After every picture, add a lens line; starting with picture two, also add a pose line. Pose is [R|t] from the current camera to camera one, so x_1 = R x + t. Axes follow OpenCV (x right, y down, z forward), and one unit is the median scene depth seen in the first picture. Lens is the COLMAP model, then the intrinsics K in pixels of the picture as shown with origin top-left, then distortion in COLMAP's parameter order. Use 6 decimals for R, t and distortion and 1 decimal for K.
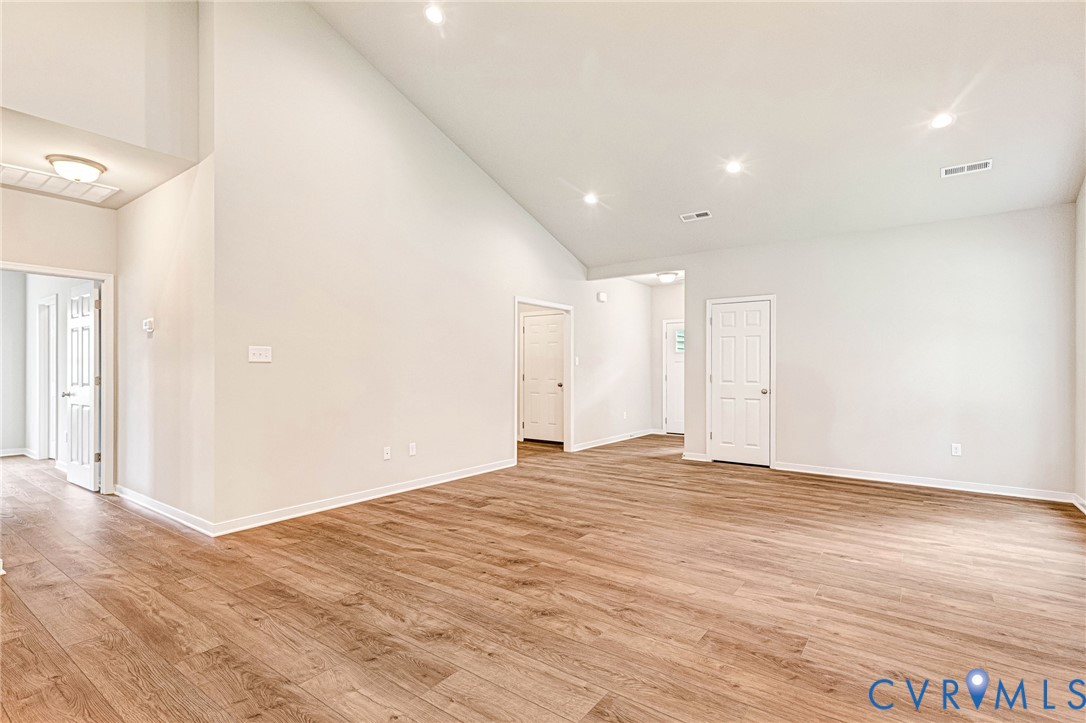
lens RADIAL K [[519.3, 0, 545.6], [0, 519.3, 367.1], [0, 0, 1]] dist [0.011317, -0.000899]
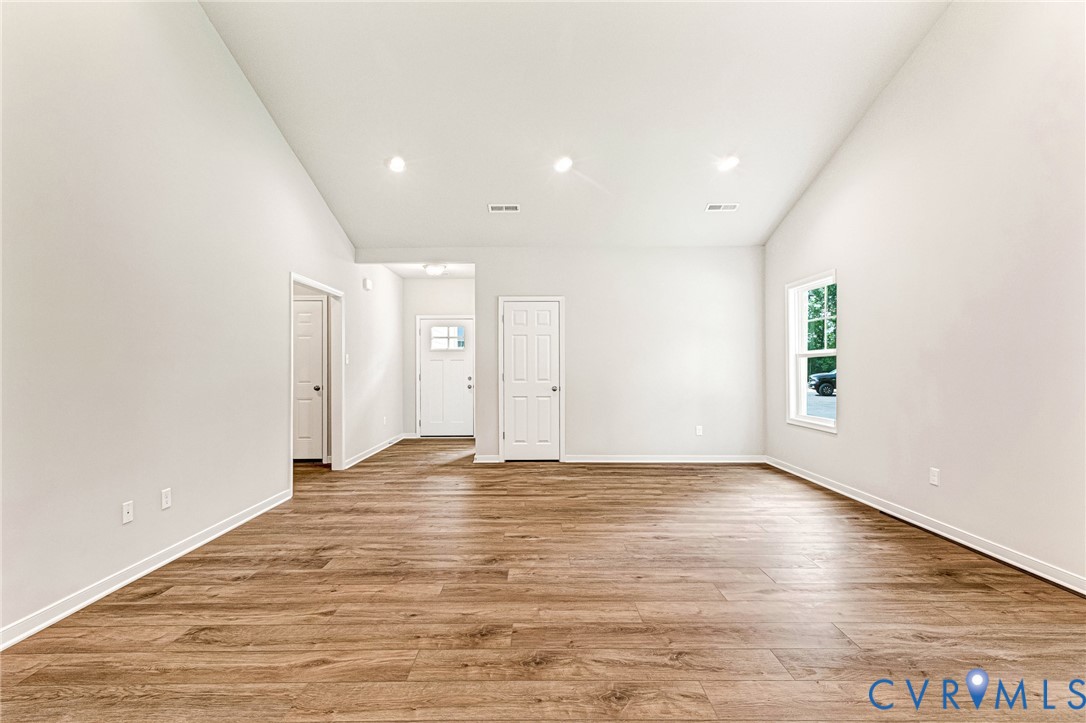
lens RADIAL K [[515.6, 0, 537.1], [0, 515.6, 363.6], [0, 0, 1]] dist [0.010486, -0.001049]
pose [[0.809110, -0.002218, 0.587653, -0.334479], [0.004534, 0.999987, -0.002469, -0.001683], [-0.587640, 0.004662, 0.809109, 0.293606]]
